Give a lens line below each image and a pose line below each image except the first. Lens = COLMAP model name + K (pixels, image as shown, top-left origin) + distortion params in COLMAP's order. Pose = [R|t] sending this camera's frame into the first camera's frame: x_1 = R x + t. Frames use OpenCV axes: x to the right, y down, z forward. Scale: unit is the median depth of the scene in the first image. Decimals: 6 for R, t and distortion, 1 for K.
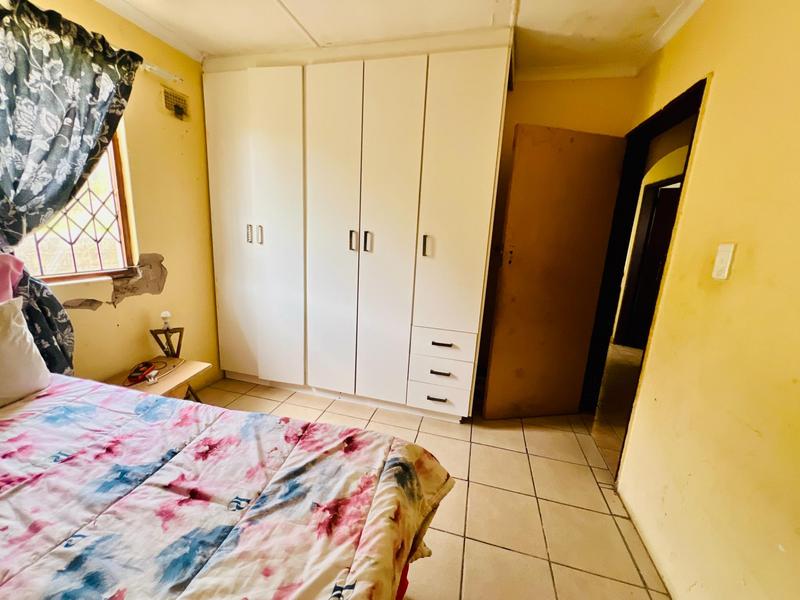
lens RADIAL K [[319.6, 0, 399.1], [0, 319.6, 299.6], [0, 0, 1]] dist [-0.004110, 0.001444]
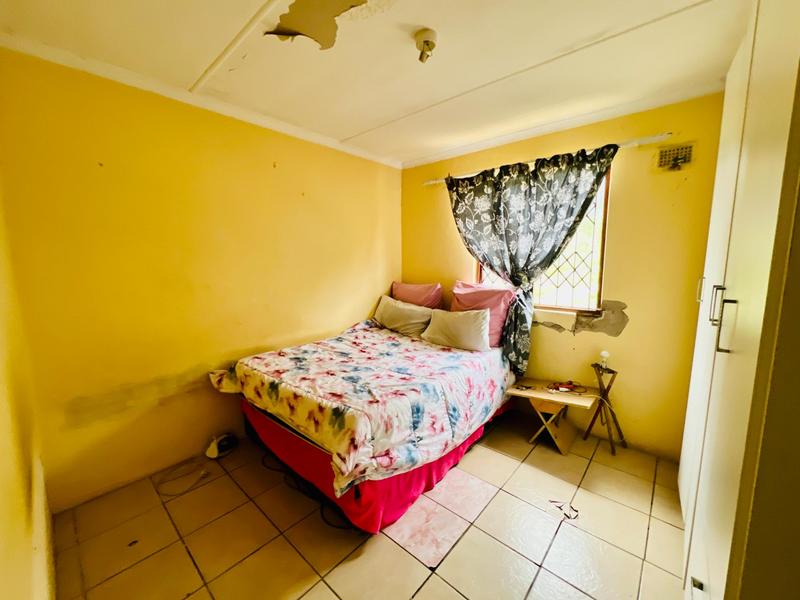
lens RADIAL K [[319.6, 0, 400.0], [0, 319.6, 300.5], [0, 0, 1]] dist [-0.004110, 0.001444]
pose [[-0.451758, 0.059220, -0.890173, 0.720641], [-0.209485, 0.962856, 0.170368, -0.215509], [0.867197, 0.263443, -0.422572, 0.978466]]
